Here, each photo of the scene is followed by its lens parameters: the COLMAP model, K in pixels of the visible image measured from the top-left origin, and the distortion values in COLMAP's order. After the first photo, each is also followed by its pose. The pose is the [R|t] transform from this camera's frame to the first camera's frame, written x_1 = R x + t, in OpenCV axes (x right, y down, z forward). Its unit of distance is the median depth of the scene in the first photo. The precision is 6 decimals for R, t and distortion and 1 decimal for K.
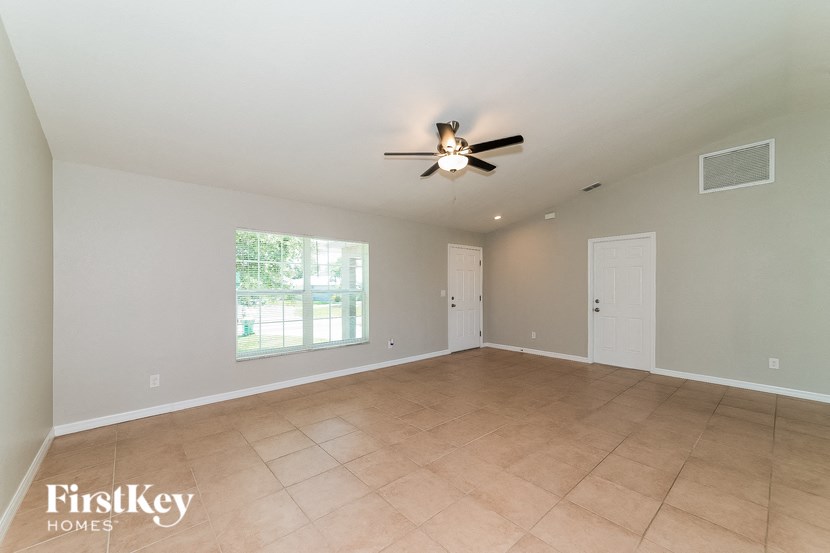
lens RADIAL K [[321.9, 0, 417.0], [0, 321.9, 298.8], [0, 0, 1]] dist [-0.000144, -0.000010]
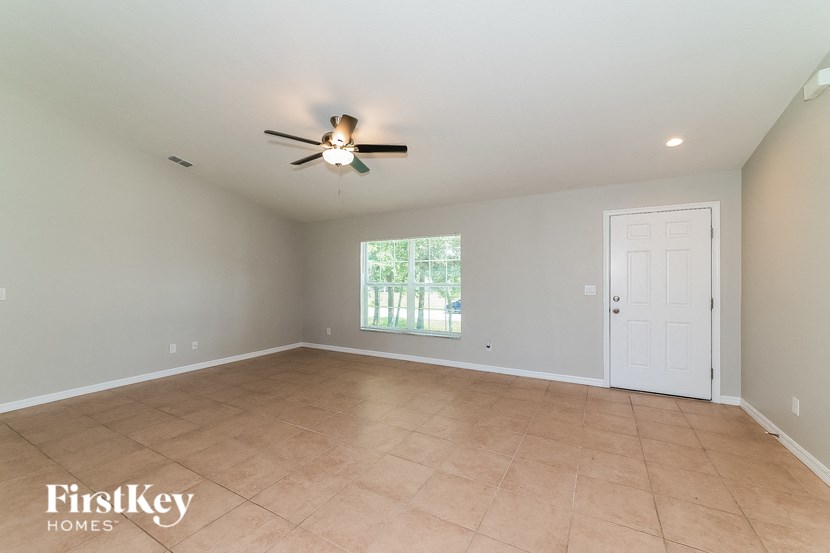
lens RADIAL K [[330.0, 0, 415.0], [0, 330.0, 276.5], [0, 0, 1]] dist [-0.001923, -0.000178]
pose [[0.338572, -0.011186, -0.940874, 0.748022], [-0.035732, 0.999055, -0.024735, -0.018192], [0.940262, 0.041994, 0.337853, 0.556004]]
